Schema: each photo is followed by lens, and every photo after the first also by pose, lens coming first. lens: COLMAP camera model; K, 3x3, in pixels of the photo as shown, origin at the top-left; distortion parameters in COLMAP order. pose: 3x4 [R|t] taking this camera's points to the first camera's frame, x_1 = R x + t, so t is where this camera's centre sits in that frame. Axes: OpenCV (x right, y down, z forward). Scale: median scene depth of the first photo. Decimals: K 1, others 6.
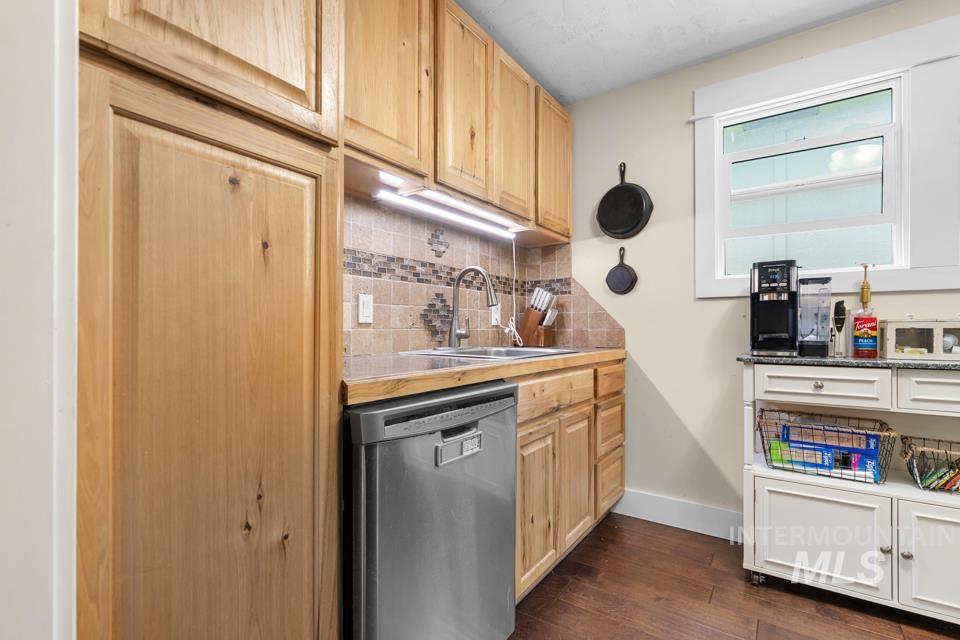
lens RADIAL K [[432.9, 0, 483.5], [0, 432.9, 326.9], [0, 0, 1]] dist [-0.001961, 0.000195]
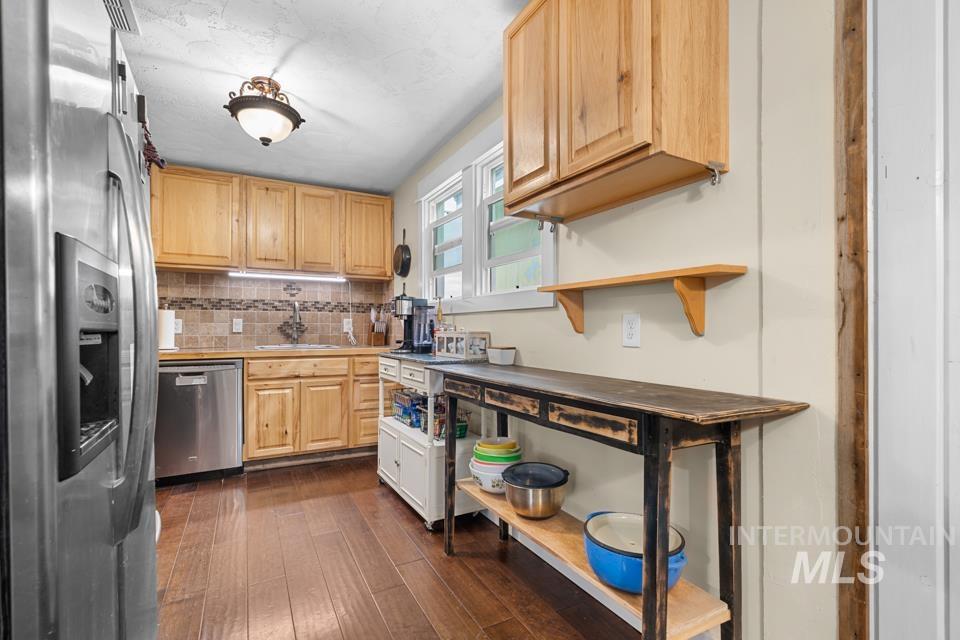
lens RADIAL K [[435.6, 0, 482.5], [0, 435.6, 324.6], [0, 0, 1]] dist [-0.000904, 0.000027]
pose [[0.896383, -0.002215, -0.443276, 1.615387], [0.000649, 0.999993, -0.003683, -0.034462], [0.443281, 0.003014, 0.896378, -0.363584]]
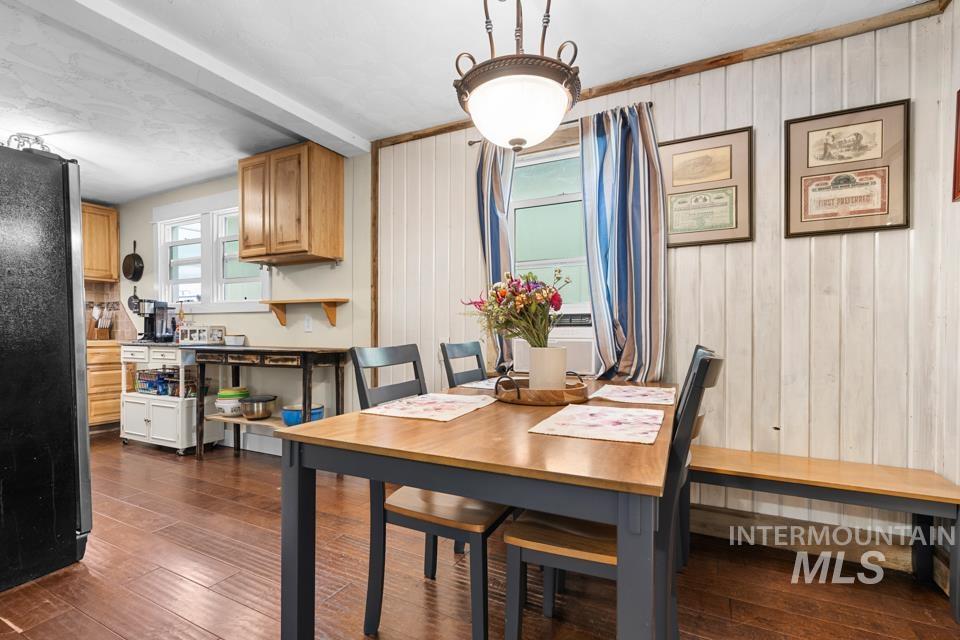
lens RADIAL K [[434.4, 0, 483.0], [0, 434.4, 332.1], [0, 0, 1]] dist [-0.002141, 0.000477]
pose [[0.990326, 0.001607, 0.138749, 1.964385], [-0.003301, 0.999923, 0.011981, -0.017030], [-0.138719, -0.012323, 0.990255, -1.352320]]
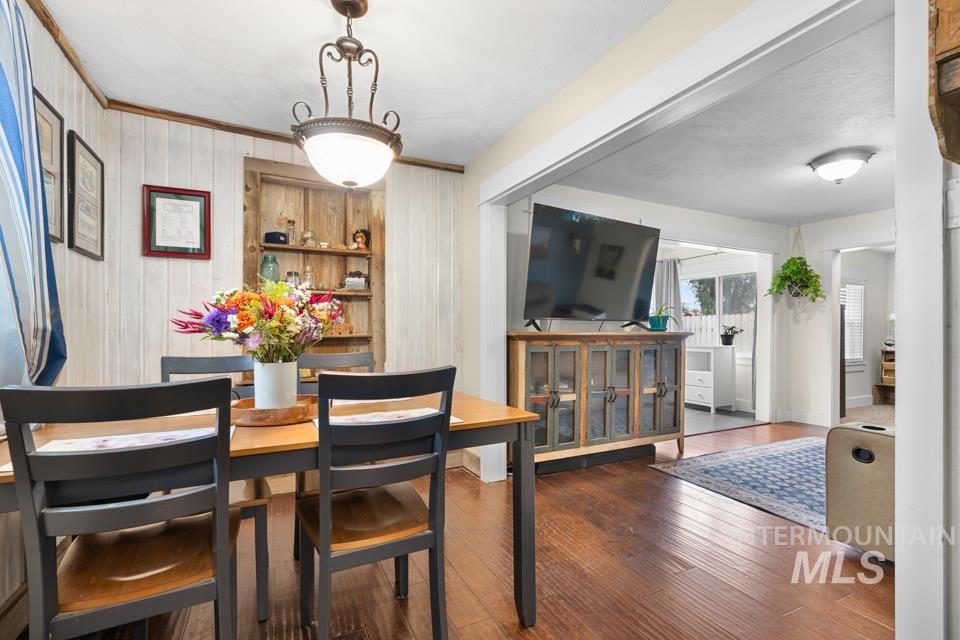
lens RADIAL K [[434.4, 0, 483.0], [0, 434.4, 332.1], [0, 0, 1]] dist [-0.002141, 0.000477]
pose [[-0.874604, -0.002263, 0.484833, 1.458068], [-0.003378, 0.999993, -0.001425, -0.034419], [-0.484827, -0.002884, -0.874605, 0.039288]]
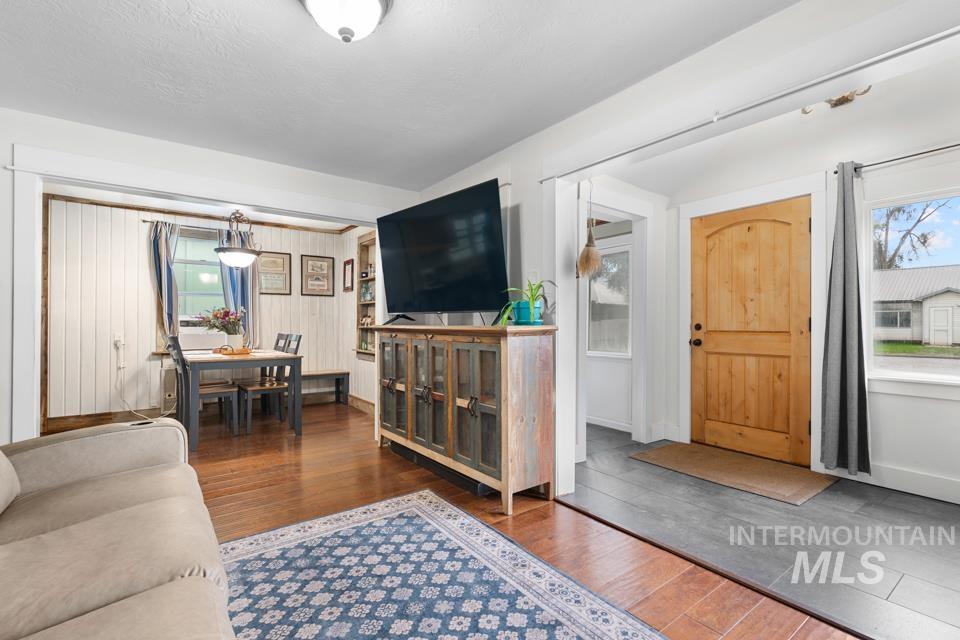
lens RADIAL K [[431.8, 0, 481.2], [0, 431.8, 324.1], [0, 0, 1]] dist [-0.000617, 0.000069]
pose [[0.315739, 0.001845, 0.948844, 0.371906], [-0.007973, 0.999968, 0.000709, -0.048467], [-0.948812, -0.007789, 0.315744, -2.553171]]
